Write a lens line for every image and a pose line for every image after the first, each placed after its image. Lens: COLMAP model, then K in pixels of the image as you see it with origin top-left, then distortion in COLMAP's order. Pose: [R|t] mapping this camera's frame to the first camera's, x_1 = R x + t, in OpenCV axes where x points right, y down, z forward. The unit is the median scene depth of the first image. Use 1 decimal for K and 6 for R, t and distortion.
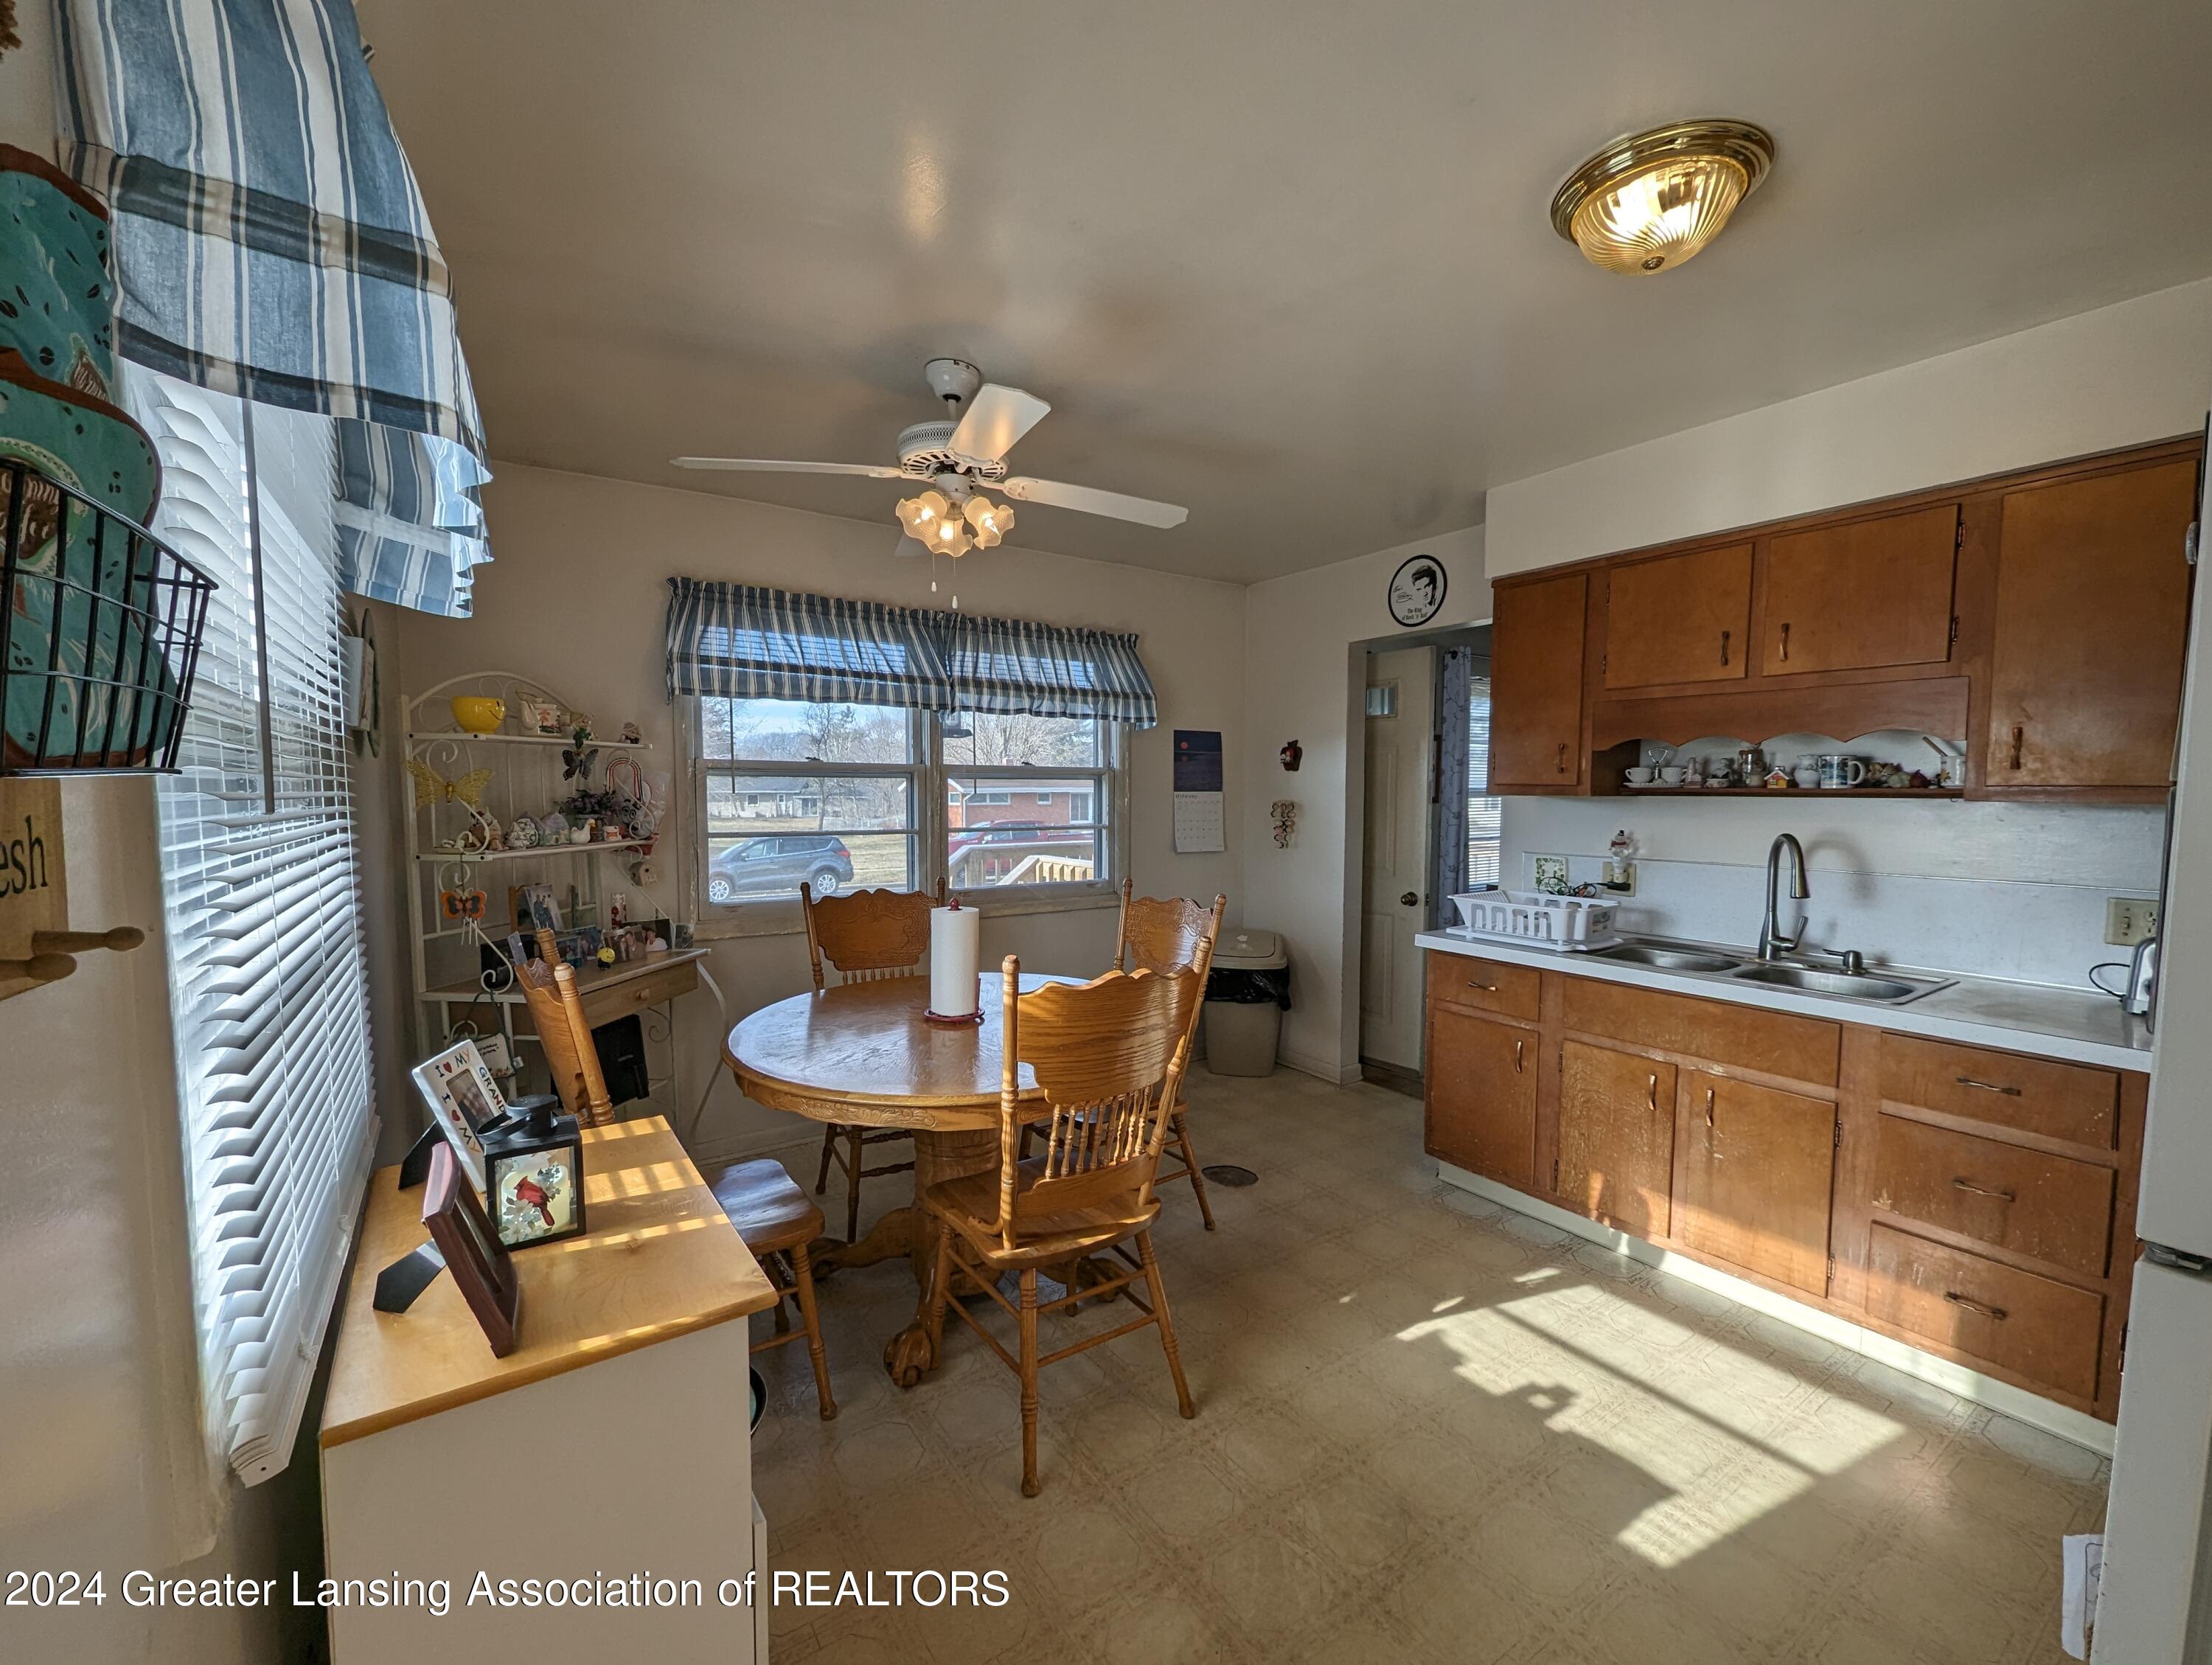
lens RADIAL K [[914.0, 0, 1106.5], [0, 914.0, 842.0], [0, 0, 1]] dist [-0.000510, 0.000007]
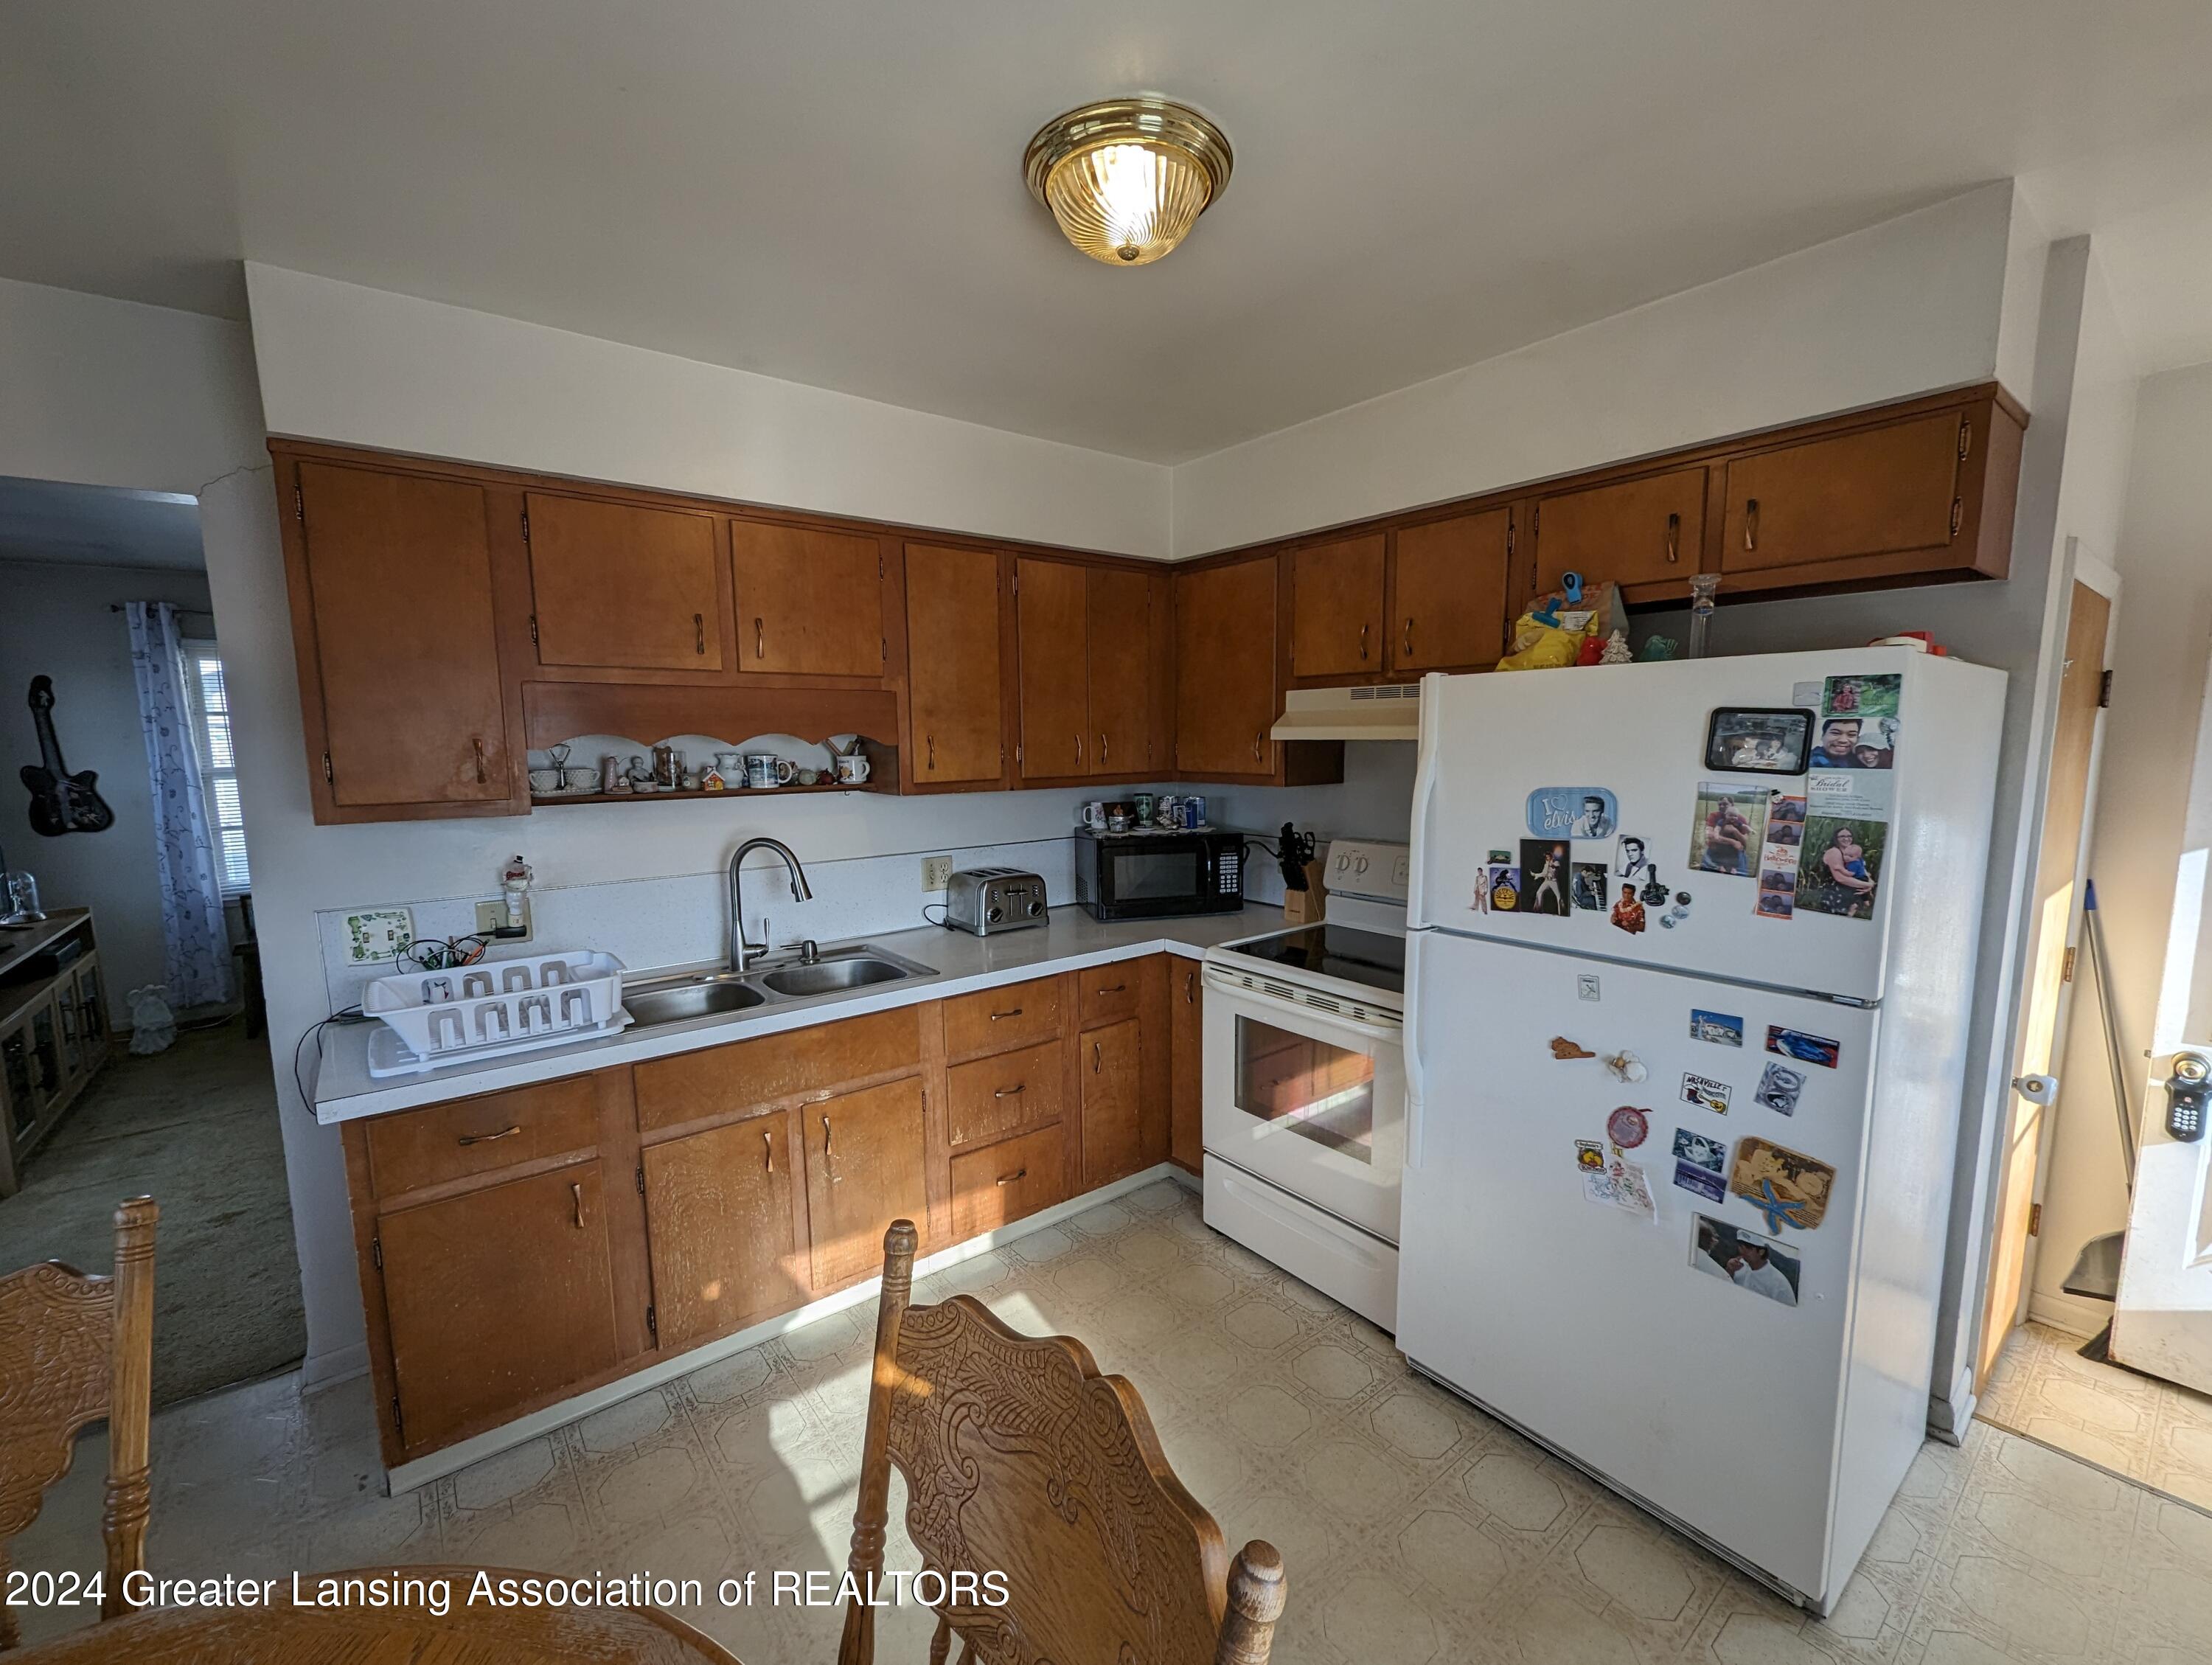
lens RADIAL K [[914.0, 0, 1108.0], [0, 914.0, 849.9], [0, 0, 1]] dist [-0.000510, 0.000007]
pose [[-0.073579, -0.127133, 0.989153, -0.228662], [0.072651, 0.988523, 0.132456, -0.093210], [-0.994640, 0.081609, -0.063498, 0.664112]]
